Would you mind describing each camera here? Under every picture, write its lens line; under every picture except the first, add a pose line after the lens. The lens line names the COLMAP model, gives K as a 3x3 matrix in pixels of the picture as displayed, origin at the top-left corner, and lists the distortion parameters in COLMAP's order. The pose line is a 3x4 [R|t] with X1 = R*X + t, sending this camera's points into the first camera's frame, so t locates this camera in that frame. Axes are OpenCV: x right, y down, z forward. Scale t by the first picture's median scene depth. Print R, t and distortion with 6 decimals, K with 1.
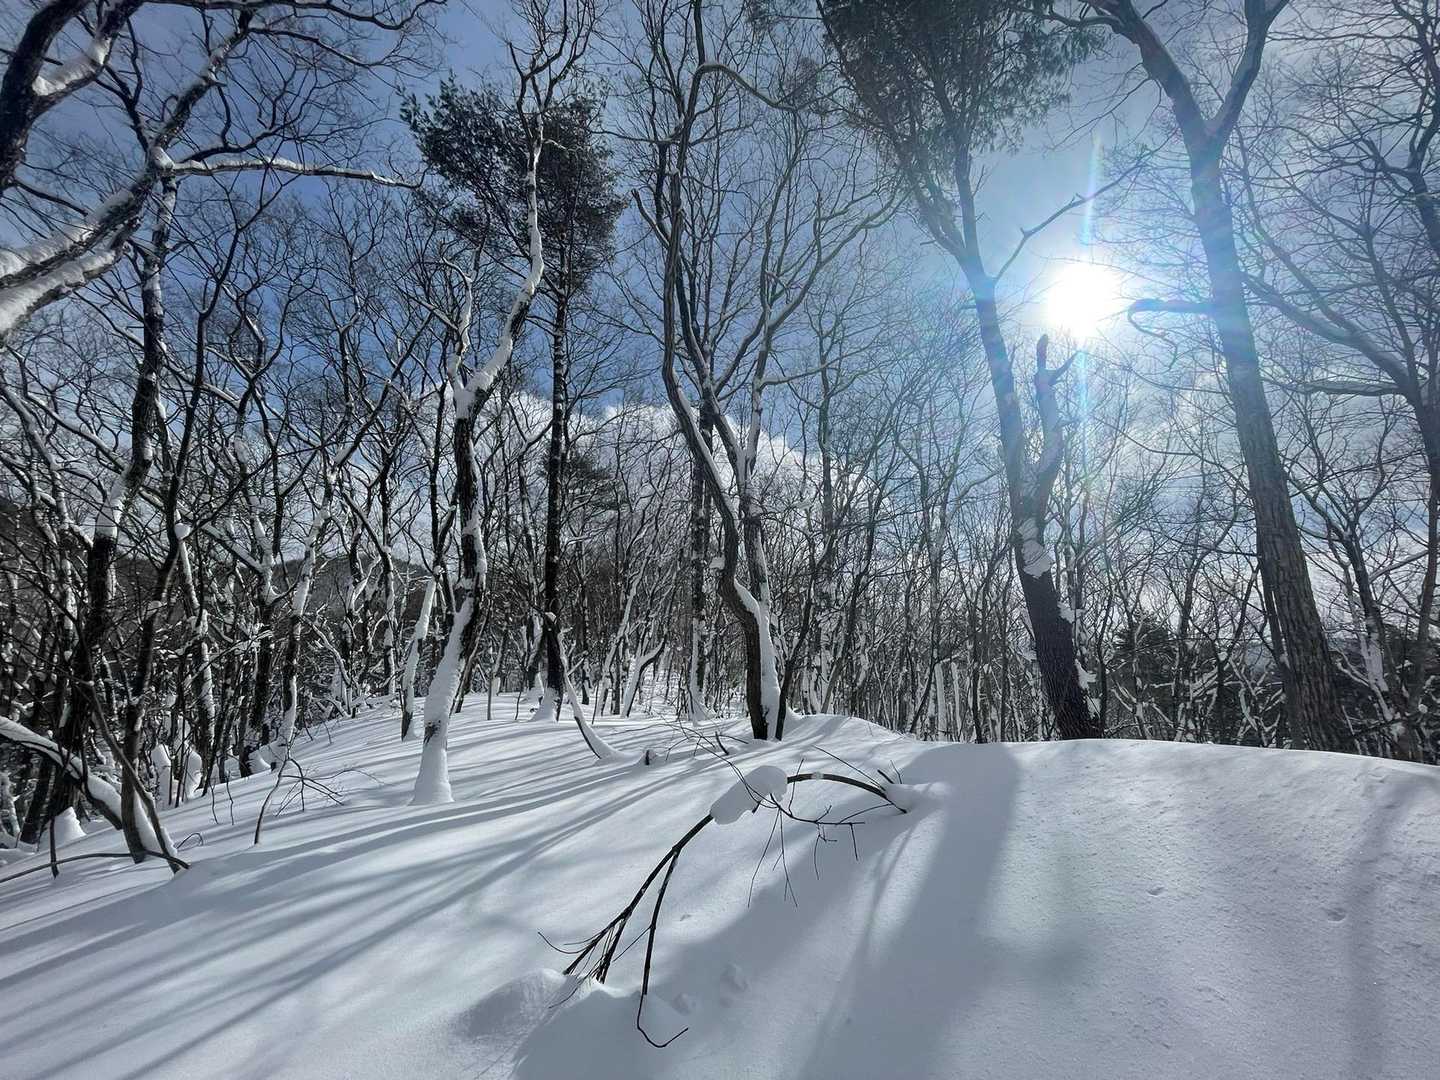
lens RADIAL K [[577.7, 0, 720.4], [0, 577.7, 539.0], [0, 0, 1]] dist [-0.003699, -0.000309]
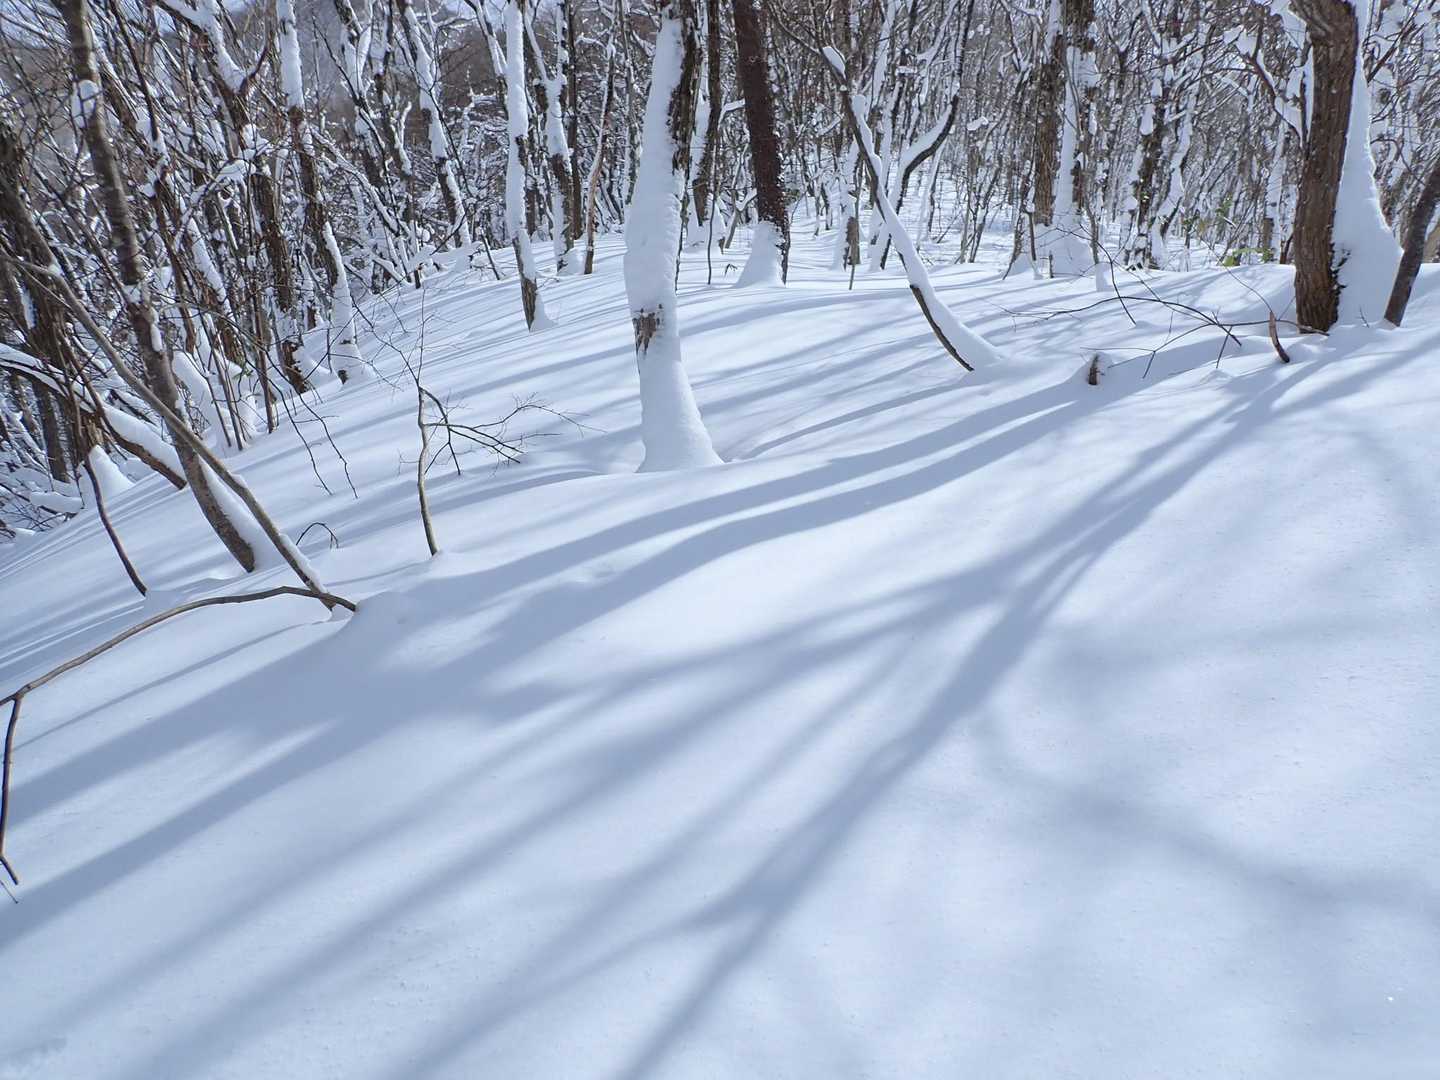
lens RADIAL K [[1072.1, 0, 719.8], [0, 1072.1, 540.5], [0, 0, 1]] dist [-0.009071, 0.002037]
pose [[0.965561, 0.031518, -0.258262, -0.142069], [0.108473, 0.853485, 0.509703, 0.023094], [0.236487, -0.520164, 0.820673, 0.124473]]
